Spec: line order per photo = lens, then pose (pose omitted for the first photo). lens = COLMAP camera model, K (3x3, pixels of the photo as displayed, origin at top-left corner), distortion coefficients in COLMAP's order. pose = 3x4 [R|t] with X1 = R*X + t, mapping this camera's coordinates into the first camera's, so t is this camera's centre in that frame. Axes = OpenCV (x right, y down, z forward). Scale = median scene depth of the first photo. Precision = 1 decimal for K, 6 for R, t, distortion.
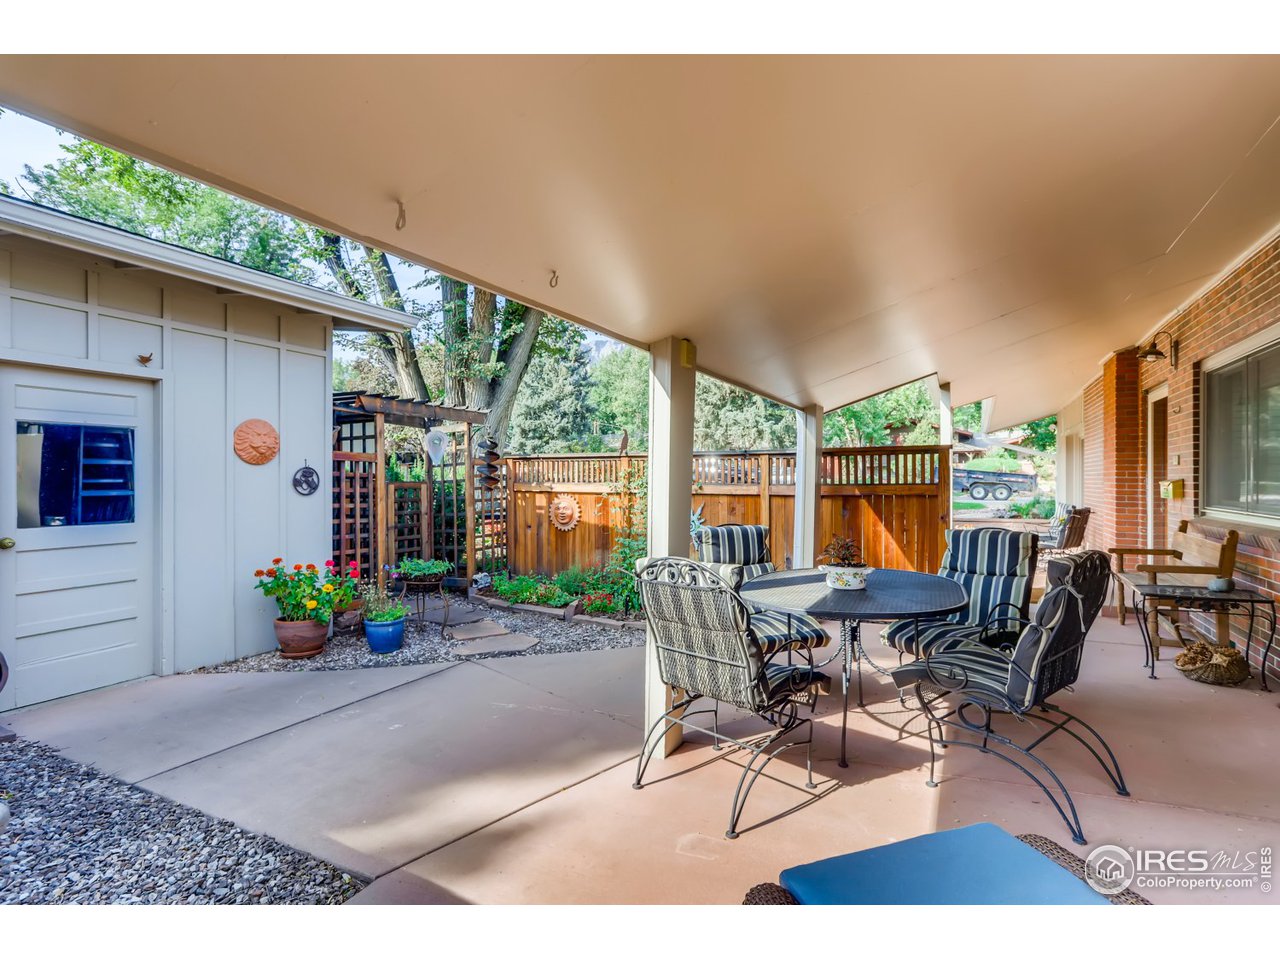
lens RADIAL K [[619.4, 0, 640.0], [0, 619.4, 480.0], [0, 0, 1]] dist [0.002577, 0.000360]
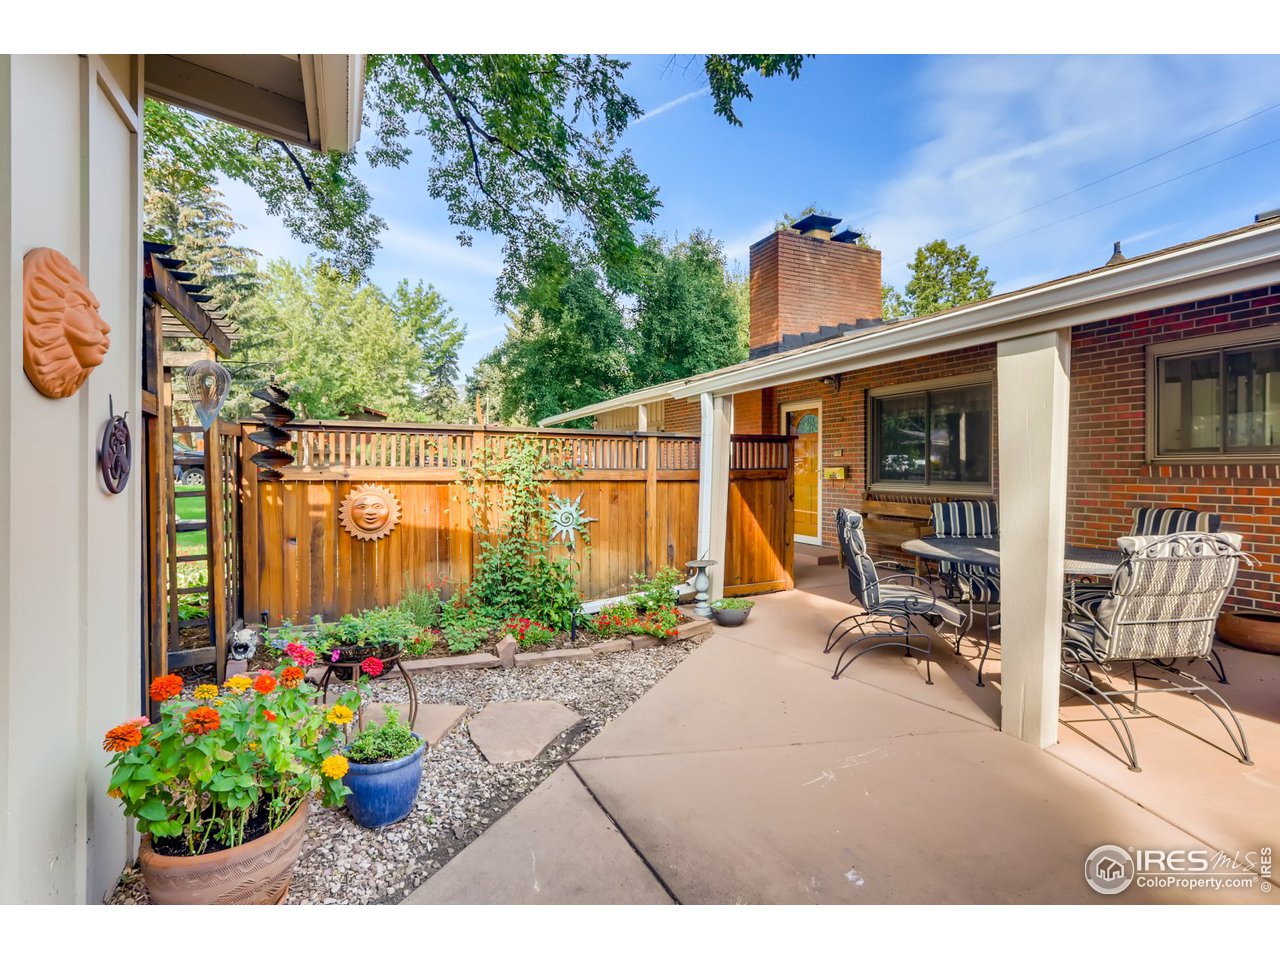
lens RADIAL K [[619.4, 0, 640.0], [0, 619.4, 480.0], [0, 0, 1]] dist [0.002577, 0.000360]
pose [[0.600164, -0.011941, 0.799788, -0.497866], [-0.002720, 0.999852, 0.016969, 0.006879], [-0.799873, -0.012359, 0.600042, 0.408664]]
